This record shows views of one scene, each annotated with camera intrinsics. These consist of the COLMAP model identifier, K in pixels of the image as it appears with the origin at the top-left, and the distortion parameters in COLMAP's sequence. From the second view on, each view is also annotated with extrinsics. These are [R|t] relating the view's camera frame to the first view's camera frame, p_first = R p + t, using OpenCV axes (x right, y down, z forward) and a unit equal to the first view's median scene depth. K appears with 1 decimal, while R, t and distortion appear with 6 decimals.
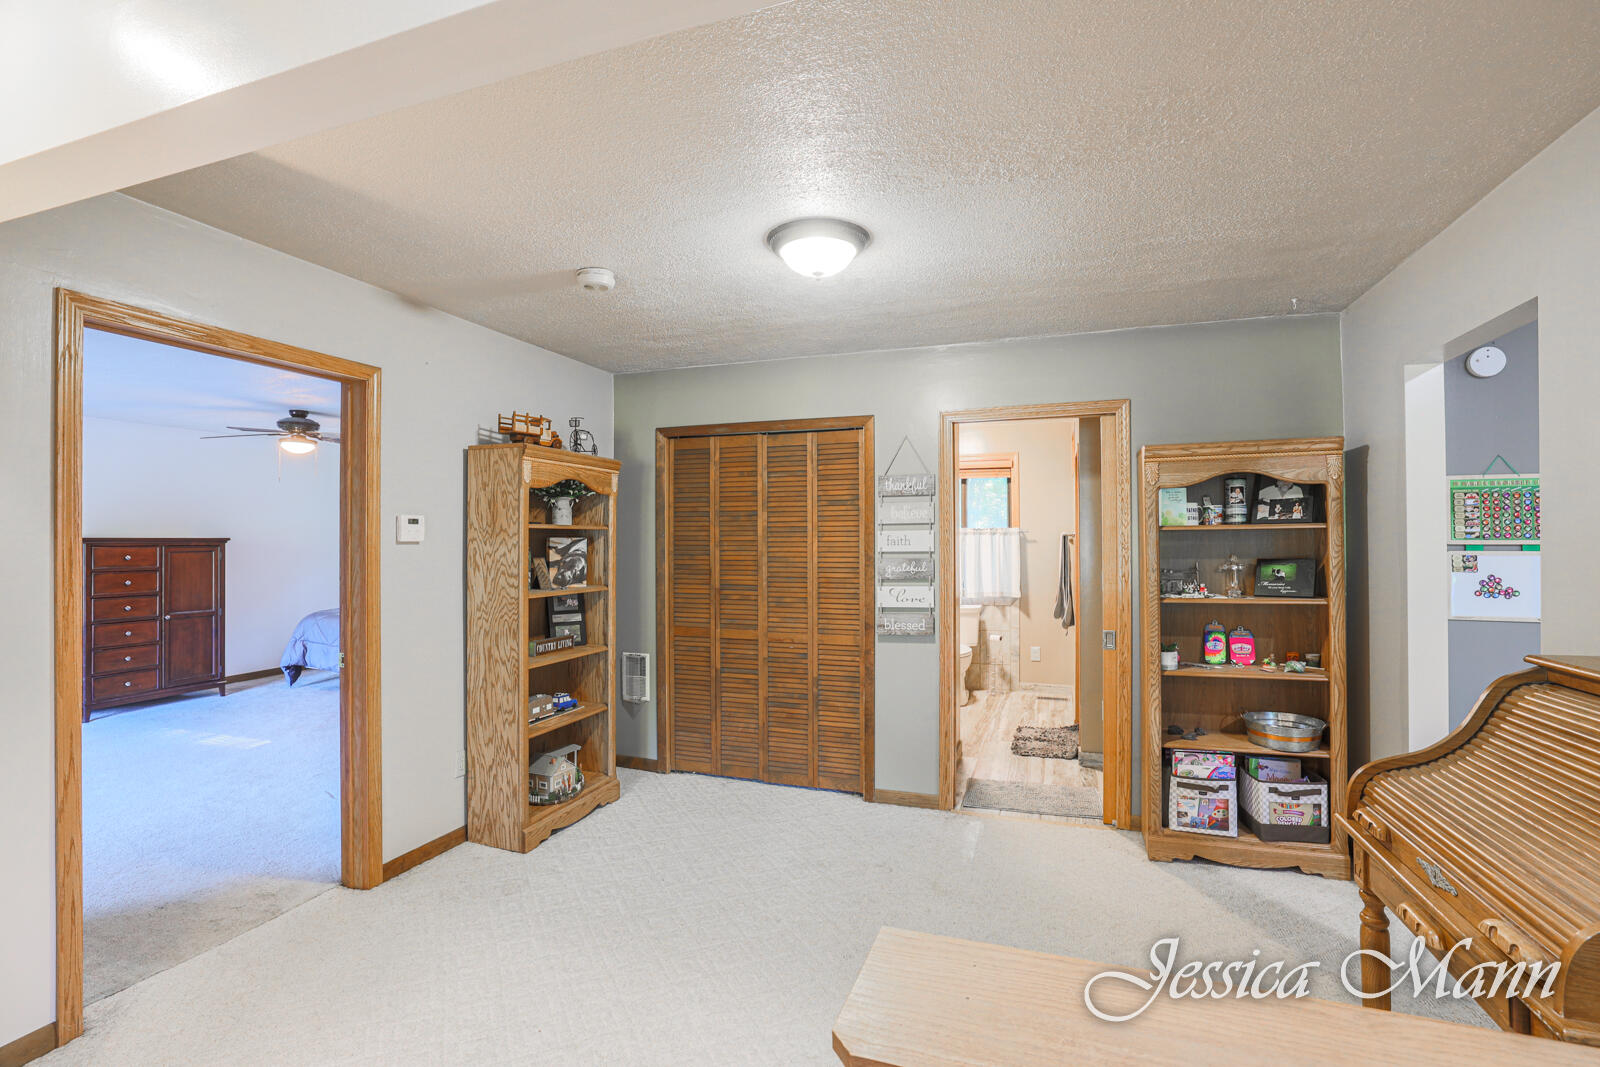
lens RADIAL K [[732.2, 0, 796.1], [0, 732.2, 532.7], [0, 0, 1]] dist [-0.048019, 0.015891]
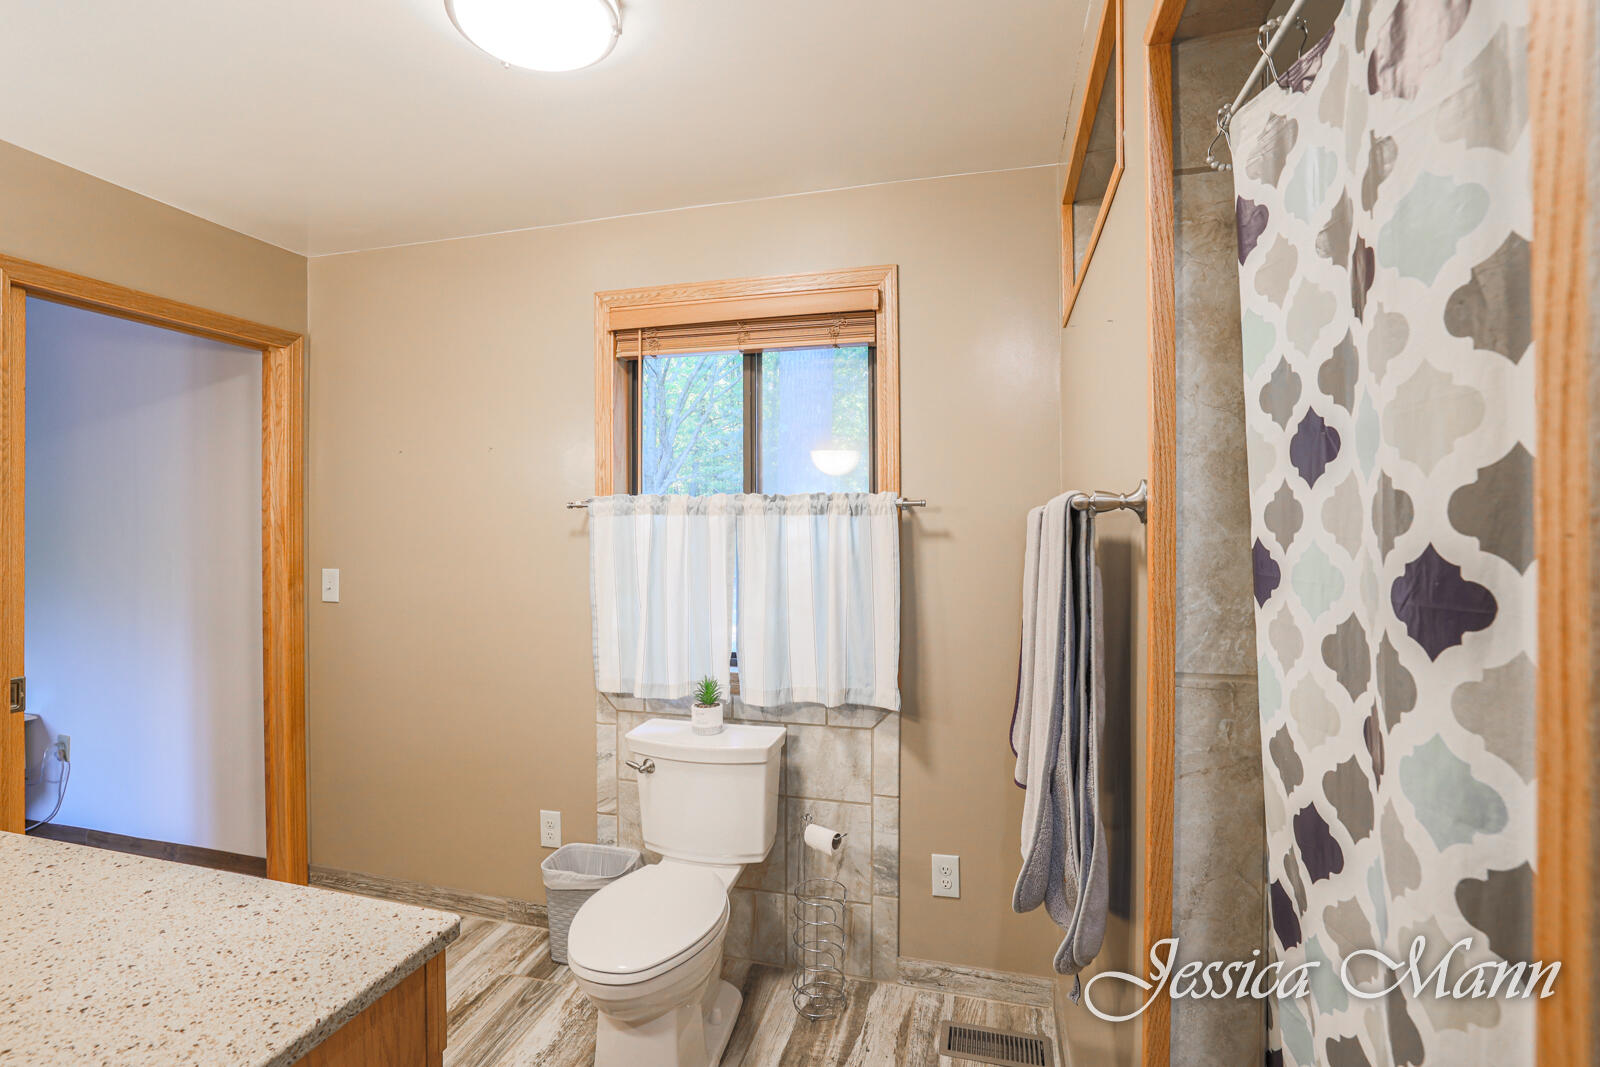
lens RADIAL K [[732.2, 0, 796.1], [0, 732.2, 532.7], [0, 0, 1]] dist [-0.048019, 0.015891]
pose [[0.995879, 0.001164, 0.090681, 0.229428], [-0.002335, 0.999915, 0.012814, 0.007068], [-0.090658, -0.012973, 0.995798, 0.674374]]
